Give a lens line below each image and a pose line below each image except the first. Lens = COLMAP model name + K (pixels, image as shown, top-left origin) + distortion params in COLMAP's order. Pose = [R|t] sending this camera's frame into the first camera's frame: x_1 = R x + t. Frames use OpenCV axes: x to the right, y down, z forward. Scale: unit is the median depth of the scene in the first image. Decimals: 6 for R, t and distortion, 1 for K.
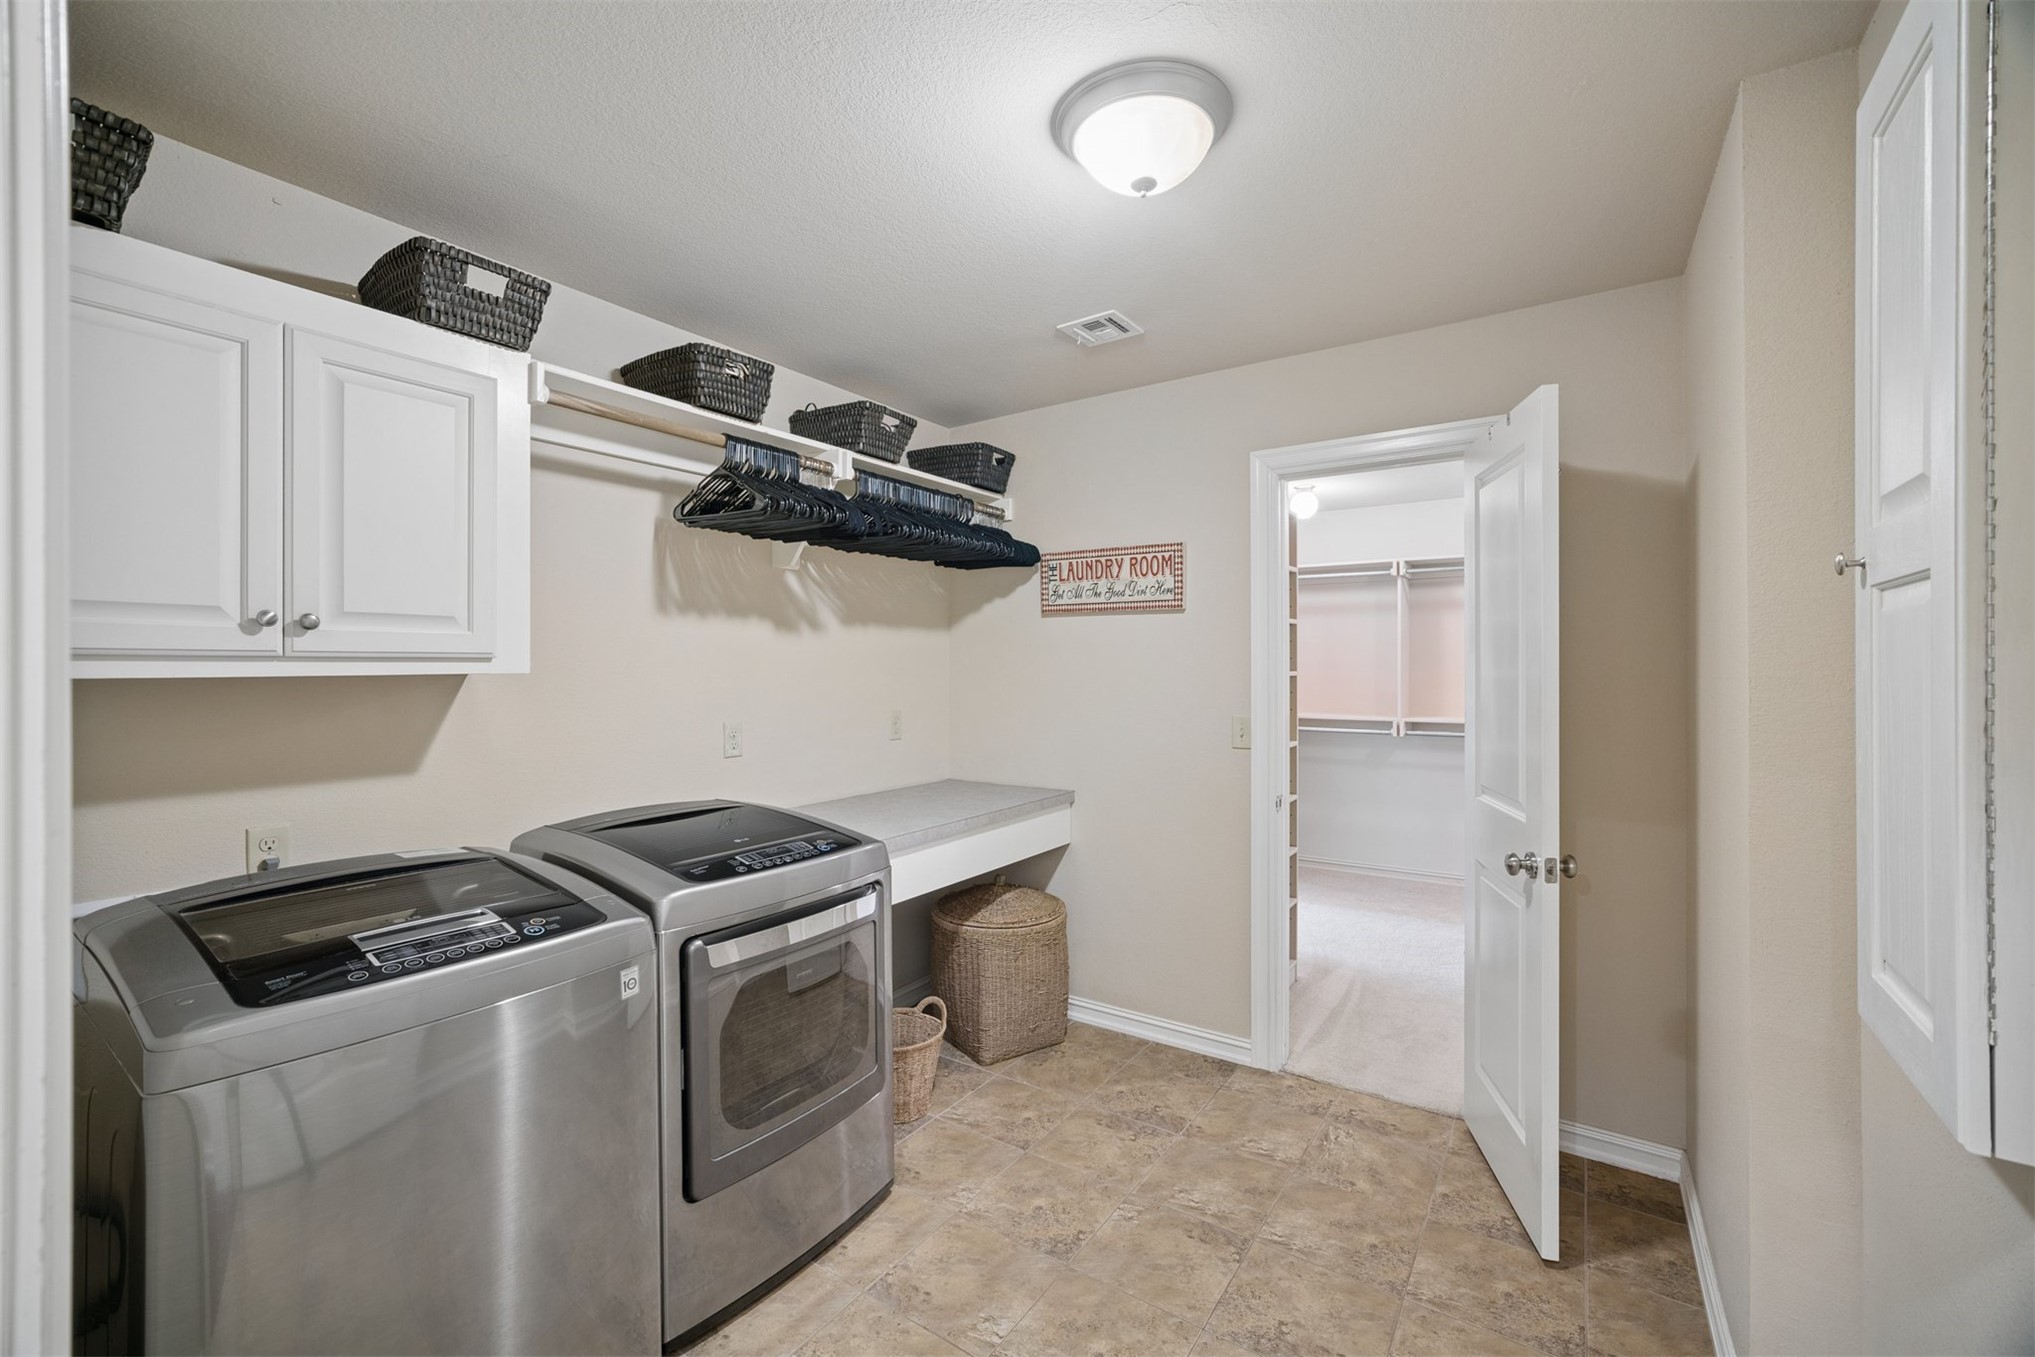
lens RADIAL K [[837.2, 0, 1016.8], [0, 837.2, 672.2], [0, 0, 1]] dist [0.002214, 0.000877]
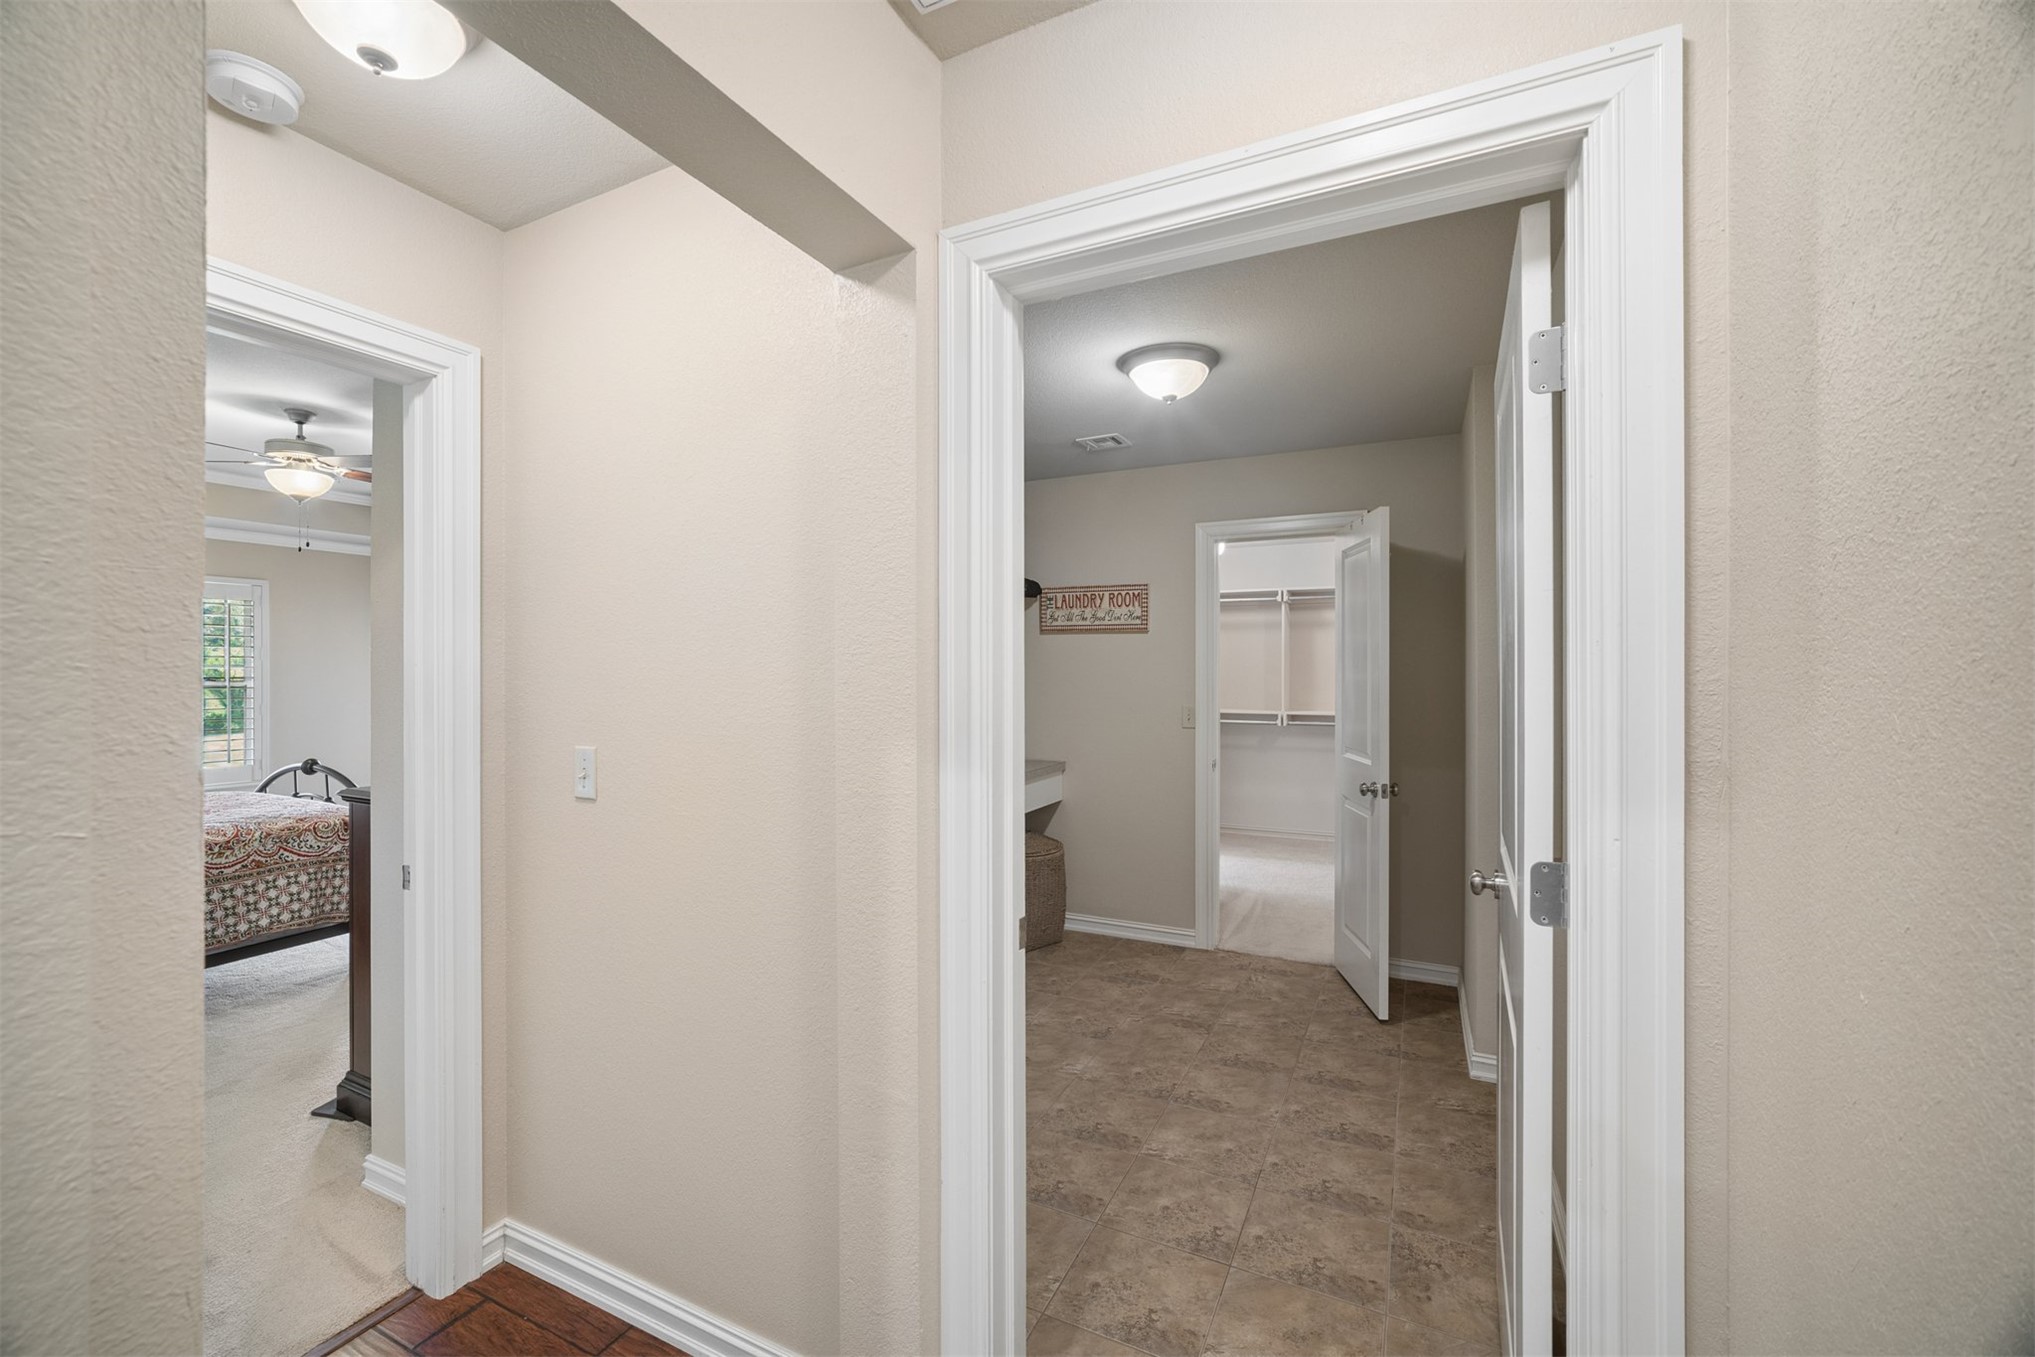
lens RADIAL K [[837.2, 0, 1017.3], [0, 837.2, 676.4], [0, 0, 1]] dist [0.002214, 0.000877]
pose [[0.990177, 0.002543, 0.139797, -0.236457], [-0.002531, 0.999997, -0.000265, 0.002717], [-0.139797, -0.000092, 0.990180, -0.403455]]
